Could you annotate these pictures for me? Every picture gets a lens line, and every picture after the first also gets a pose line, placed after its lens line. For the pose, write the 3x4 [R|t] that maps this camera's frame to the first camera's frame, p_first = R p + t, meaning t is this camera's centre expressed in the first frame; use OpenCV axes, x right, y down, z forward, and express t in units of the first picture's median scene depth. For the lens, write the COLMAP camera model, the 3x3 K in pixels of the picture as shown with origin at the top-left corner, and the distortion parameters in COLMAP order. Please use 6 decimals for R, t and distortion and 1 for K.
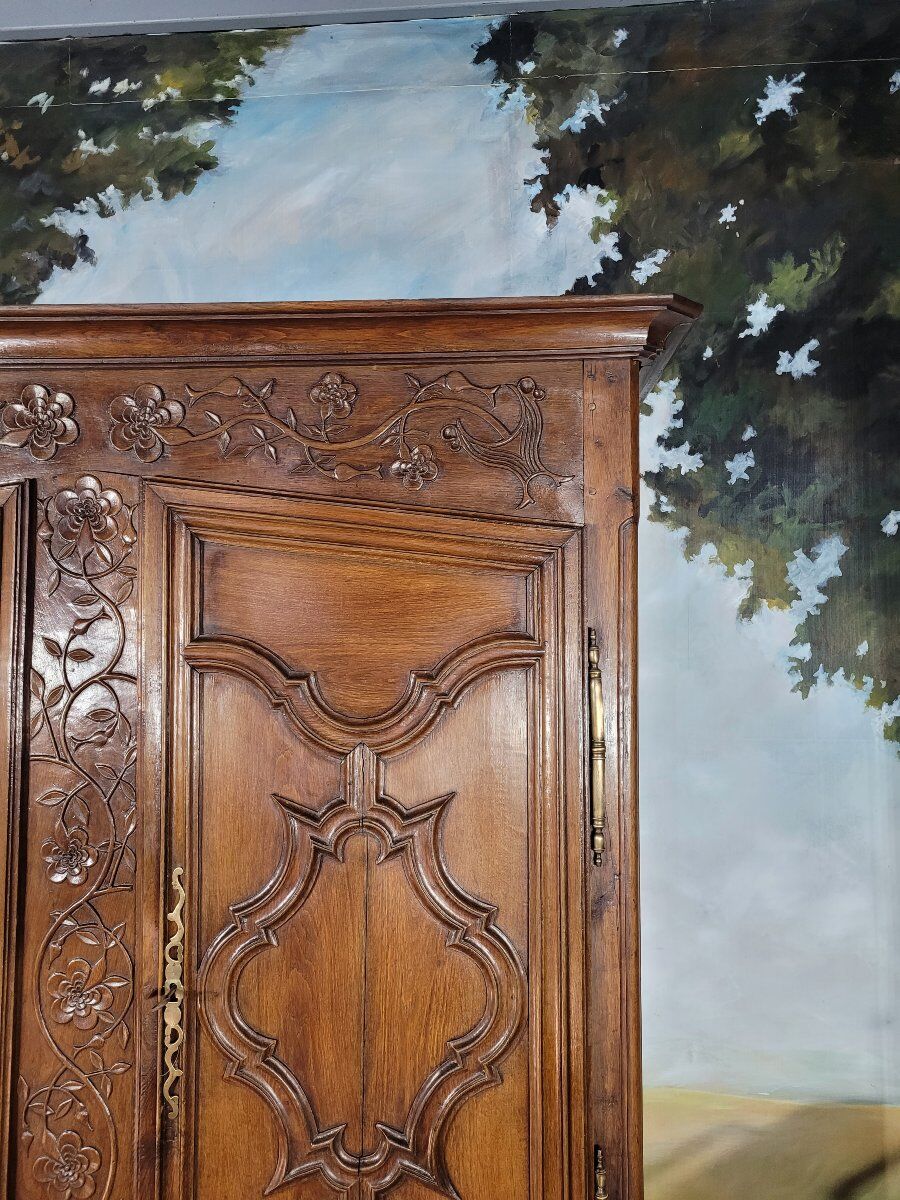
lens RADIAL K [[916.7, 0, 450.0], [0, 916.7, 600.0], [0, 0, 1]] dist [0.047611, -0.028672]
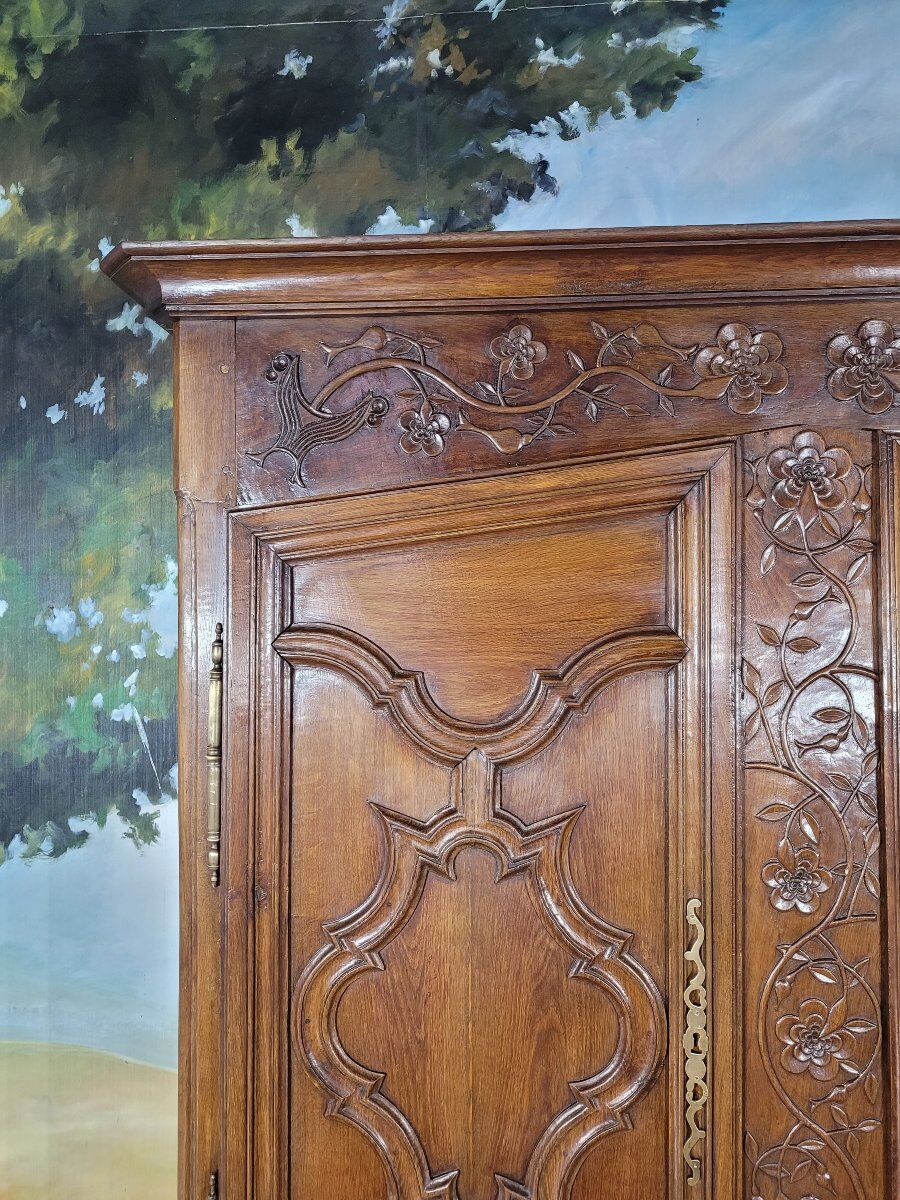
lens RADIAL K [[916.7, 0, 450.0], [0, 916.7, 600.0], [0, 0, 1]] dist [0.047611, -0.028672]
pose [[0.999944, -0.008018, 0.006862, -0.495591], [0.007757, 0.999274, 0.037302, -0.010340], [-0.007156, -0.037247, 0.999280, 0.107884]]
